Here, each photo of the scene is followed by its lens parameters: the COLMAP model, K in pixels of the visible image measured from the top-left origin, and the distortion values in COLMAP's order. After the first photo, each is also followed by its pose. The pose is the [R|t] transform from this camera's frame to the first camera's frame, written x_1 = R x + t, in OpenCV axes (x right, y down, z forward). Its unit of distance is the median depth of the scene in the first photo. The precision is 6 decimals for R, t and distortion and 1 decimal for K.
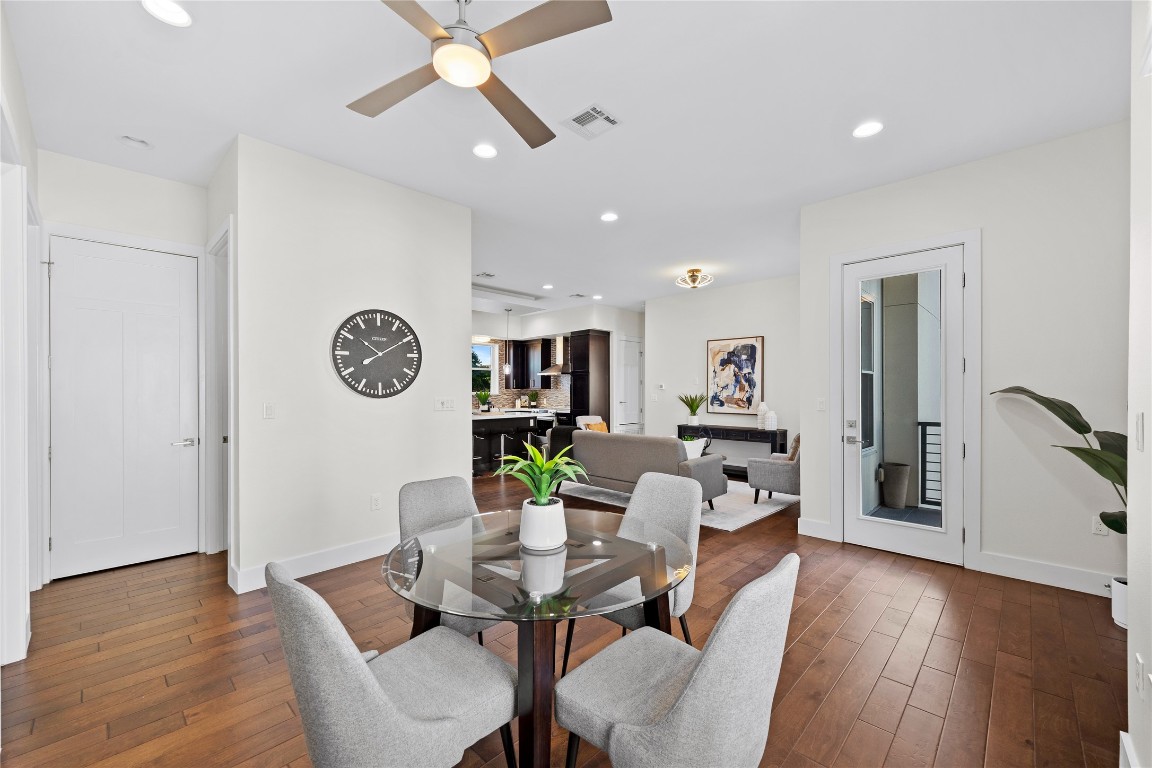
lens RADIAL K [[450.6, 0, 576.0], [0, 450.6, 385.6], [0, 0, 1]] dist [0.000986, 0.000026]
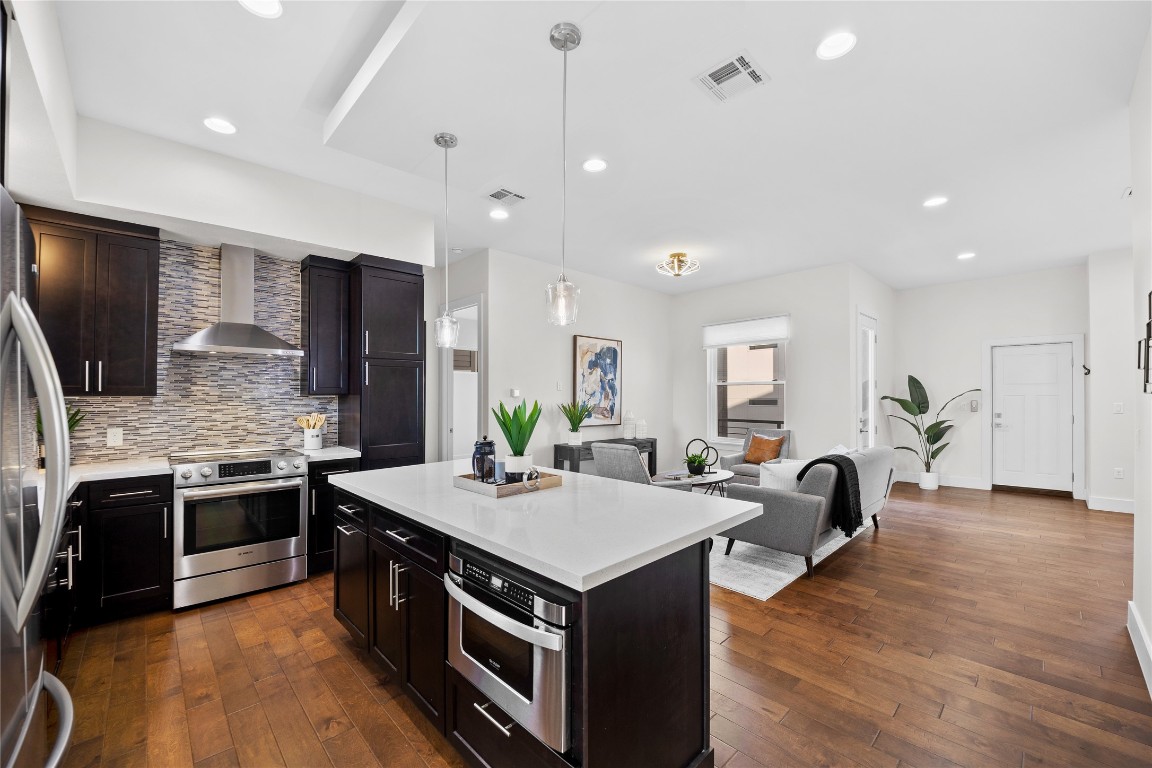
lens RADIAL K [[450.6, 0, 575.8], [0, 450.6, 394.0], [0, 0, 1]] dist [0.000986, 0.000026]
pose [[0.025883, 0.016736, 0.999525, -0.514418], [0.003155, 0.999854, -0.016823, 0.016798], [-0.999660, 0.003589, 0.025826, 1.033109]]
